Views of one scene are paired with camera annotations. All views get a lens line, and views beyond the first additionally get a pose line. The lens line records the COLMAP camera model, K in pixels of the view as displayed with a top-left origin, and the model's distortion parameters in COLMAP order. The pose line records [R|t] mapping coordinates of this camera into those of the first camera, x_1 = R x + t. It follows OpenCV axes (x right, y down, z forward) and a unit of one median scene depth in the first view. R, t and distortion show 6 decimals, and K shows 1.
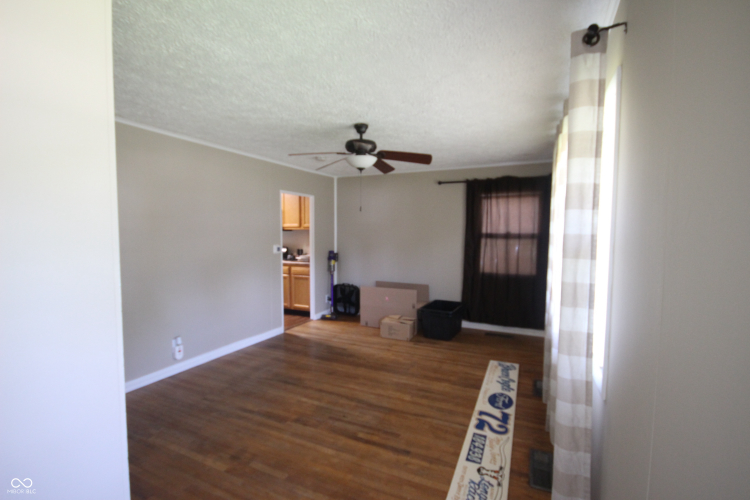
lens RADIAL K [[349.8, 0, 375.6], [0, 349.8, 257.7], [0, 0, 1]] dist [-0.003175, -0.000497]
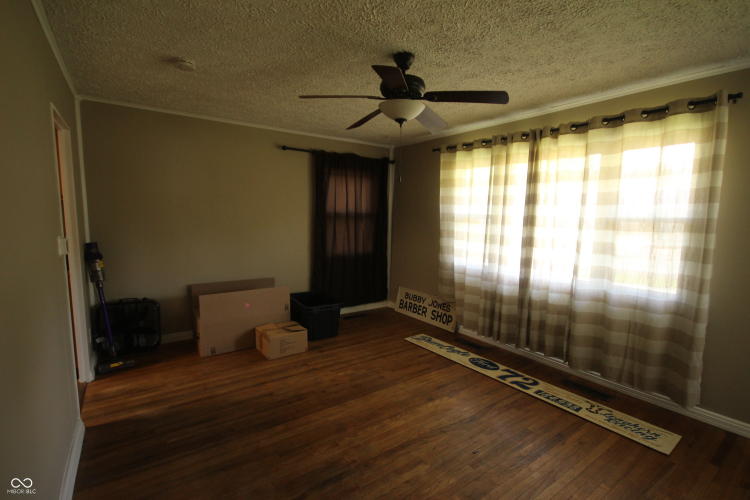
lens RADIAL K [[349.8, 0, 375.6], [0, 349.8, 257.7], [0, 0, 1]] dist [-0.003175, -0.000497]
pose [[0.475974, -0.096385, 0.874162, -0.645111], [0.046269, 0.995344, 0.084554, -0.034446], [-0.878241, 0.000201, 0.478218, 0.654660]]
